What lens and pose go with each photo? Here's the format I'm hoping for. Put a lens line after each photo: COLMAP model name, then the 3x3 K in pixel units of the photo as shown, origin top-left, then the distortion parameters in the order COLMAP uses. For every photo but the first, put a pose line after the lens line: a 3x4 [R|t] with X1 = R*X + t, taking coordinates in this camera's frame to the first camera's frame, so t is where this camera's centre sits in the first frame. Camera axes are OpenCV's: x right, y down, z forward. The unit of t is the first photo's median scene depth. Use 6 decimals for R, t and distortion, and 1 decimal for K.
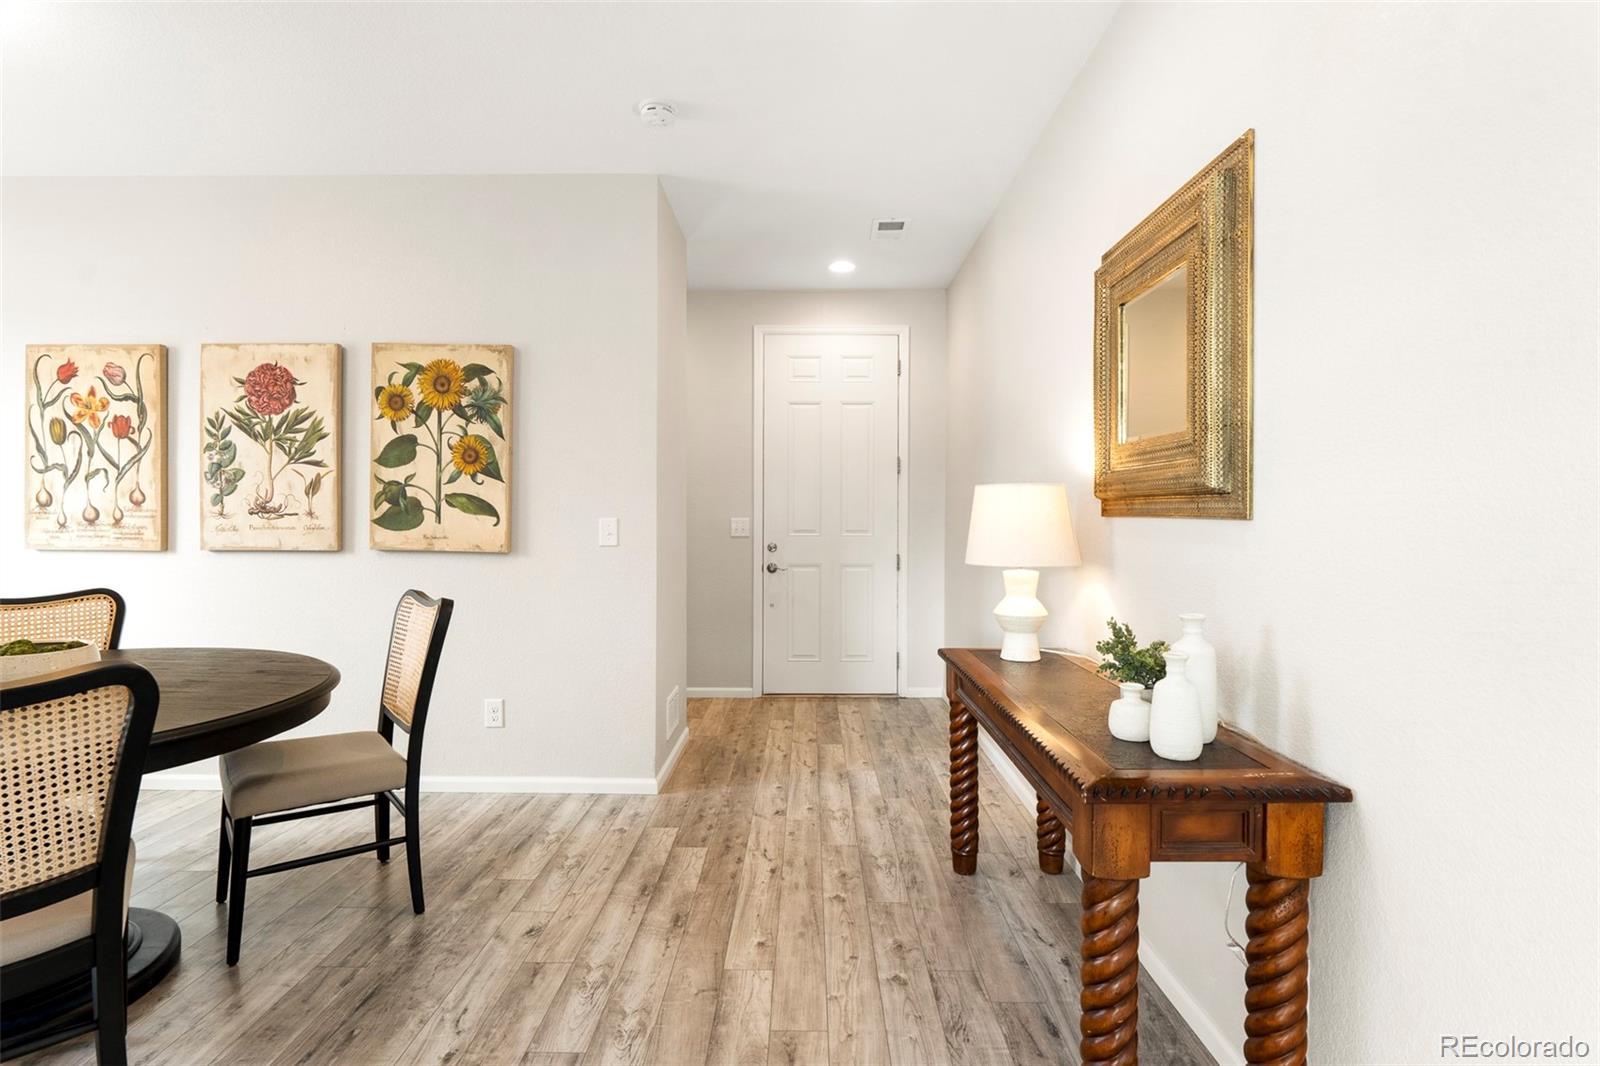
lens RADIAL K [[777.1, 0, 801.8], [0, 777.1, 518.6], [0, 0, 1]] dist [-0.004111, -0.000465]
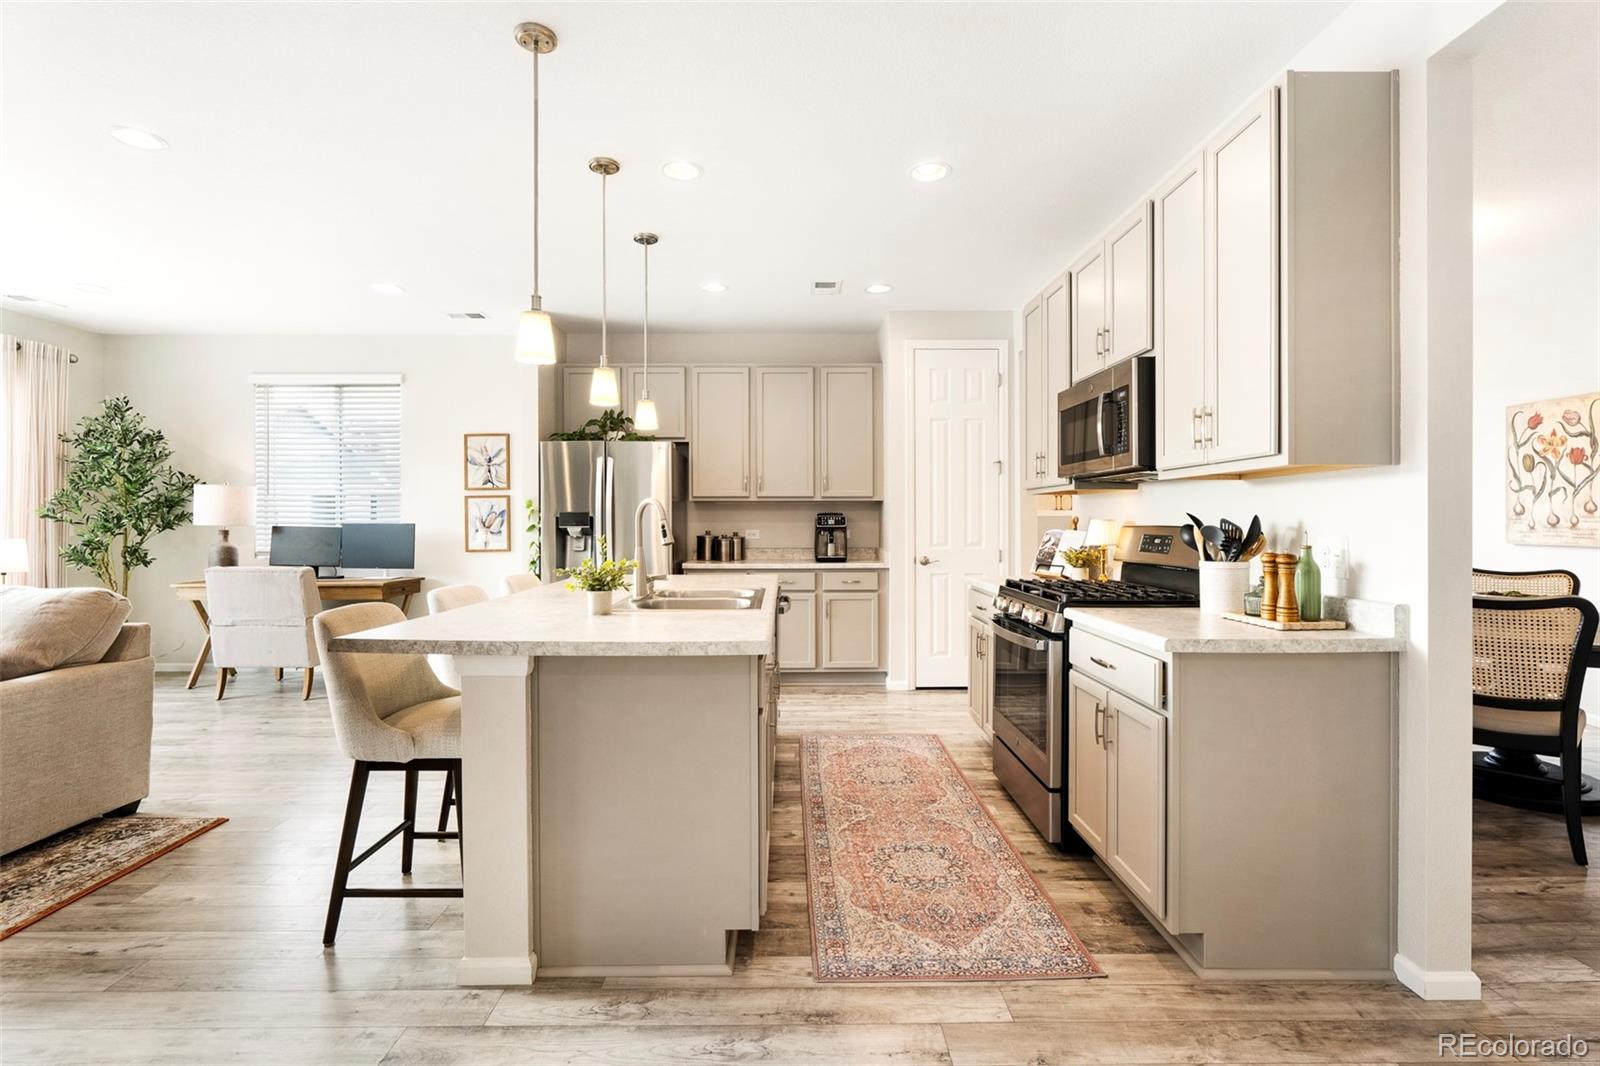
lens RADIAL K [[723.0, 0, 795.1], [0, 723.0, 518.7], [0, 0, 1]] dist [-0.005827, 0.001242]
pose [[0.021833, -0.006523, -0.999740, 0.361010], [-0.002297, 0.999976, -0.006575, 0.003907], [0.999759, 0.002440, 0.021818, -0.408704]]
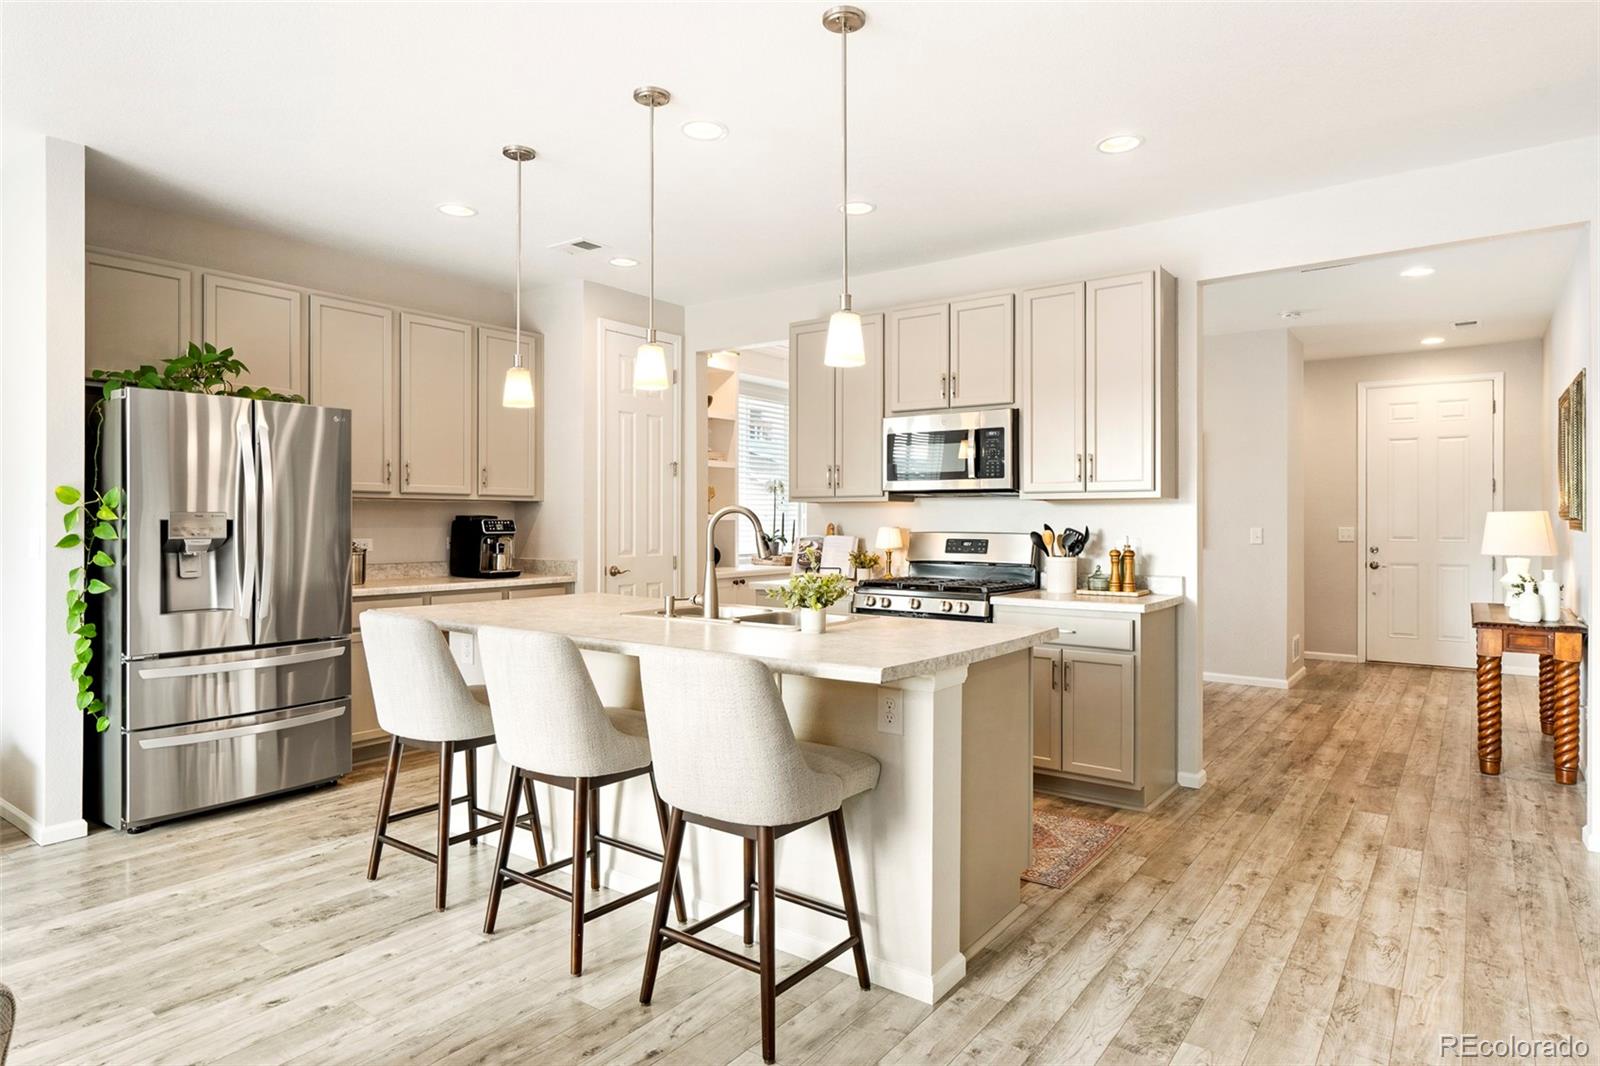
lens RADIAL K [[911.4, 0, 817.1], [0, 911.4, 510.3], [0, 0, 1]] dist [-0.004376, 0.000929]
pose [[0.814427, -0.006766, -0.580226, 0.136224], [-0.002771, 0.999875, -0.015550, -0.005289], [0.580259, 0.014273, 0.814307, -1.256766]]
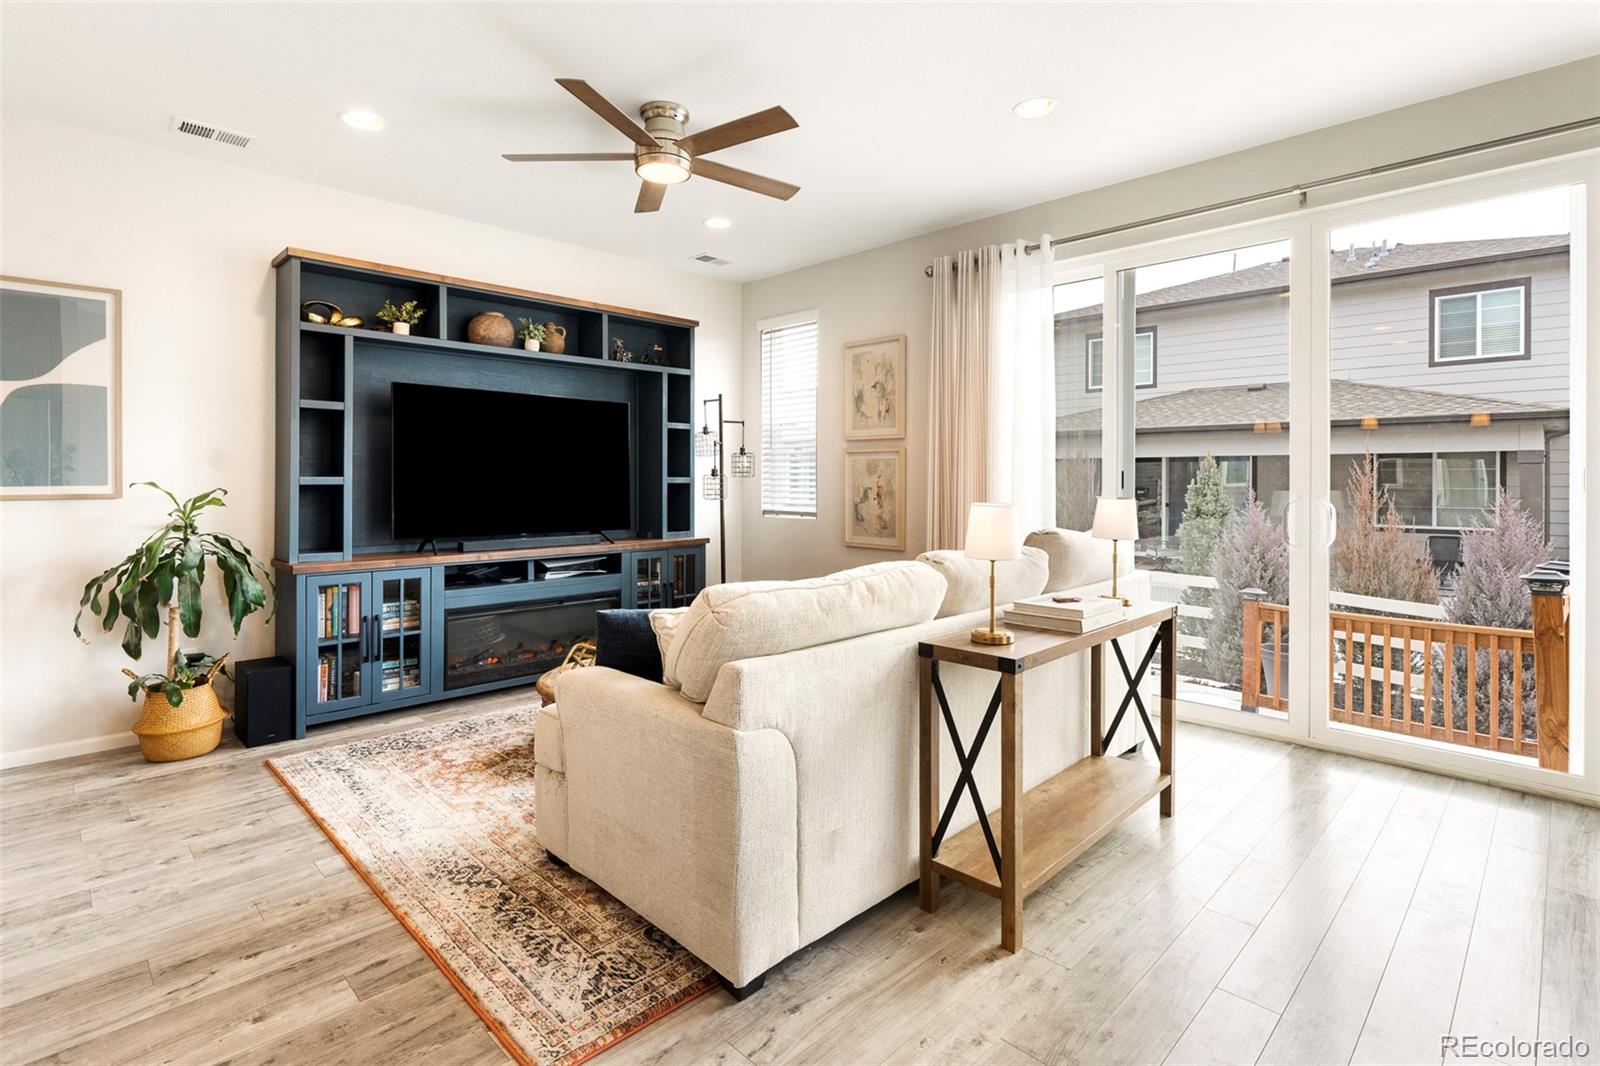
lens RADIAL K [[777.1, 0, 786.9], [0, 777.1, 480.5], [0, 0, 1]] dist [-0.004111, -0.000465]
pose [[-0.716046, -0.007883, 0.698009, -0.925667], [-0.001603, 0.999952, 0.009648, 0.000346], [-0.698051, 0.005789, -0.716024, -0.841778]]
